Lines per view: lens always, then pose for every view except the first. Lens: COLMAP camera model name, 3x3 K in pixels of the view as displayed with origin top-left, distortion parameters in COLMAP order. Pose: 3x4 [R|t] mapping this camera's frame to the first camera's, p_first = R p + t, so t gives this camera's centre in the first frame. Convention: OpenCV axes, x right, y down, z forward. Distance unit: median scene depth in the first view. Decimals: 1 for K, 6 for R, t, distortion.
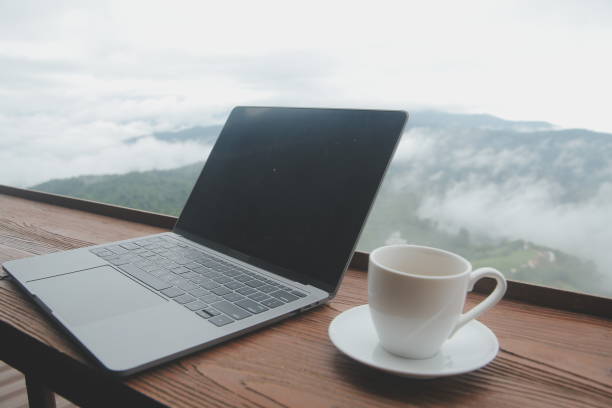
lens RADIAL K [[536.8, 0, 306.4], [0, 536.8, 214.7], [0, 0, 1]] dist [-0.124800, 0.094088]
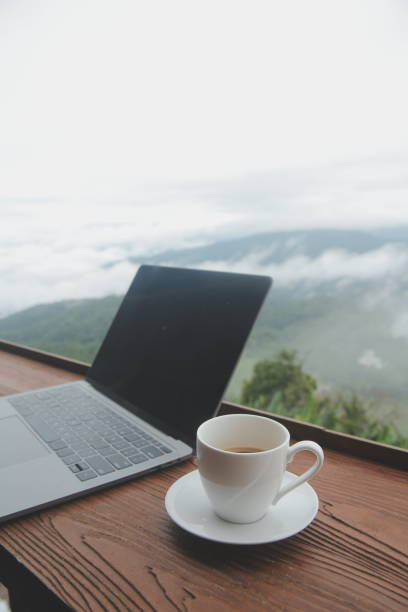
lens RADIAL K [[536.8, 0, 204.0], [0, 536.8, 306.0], [0, 0, 1]] dist [-0.124800, 0.094088]
pose [[0.983713, -0.019716, -0.178664, 0.288061], [0.013525, 0.999267, -0.035802, -0.117289], [0.179239, 0.032802, 0.983258, -0.083217]]
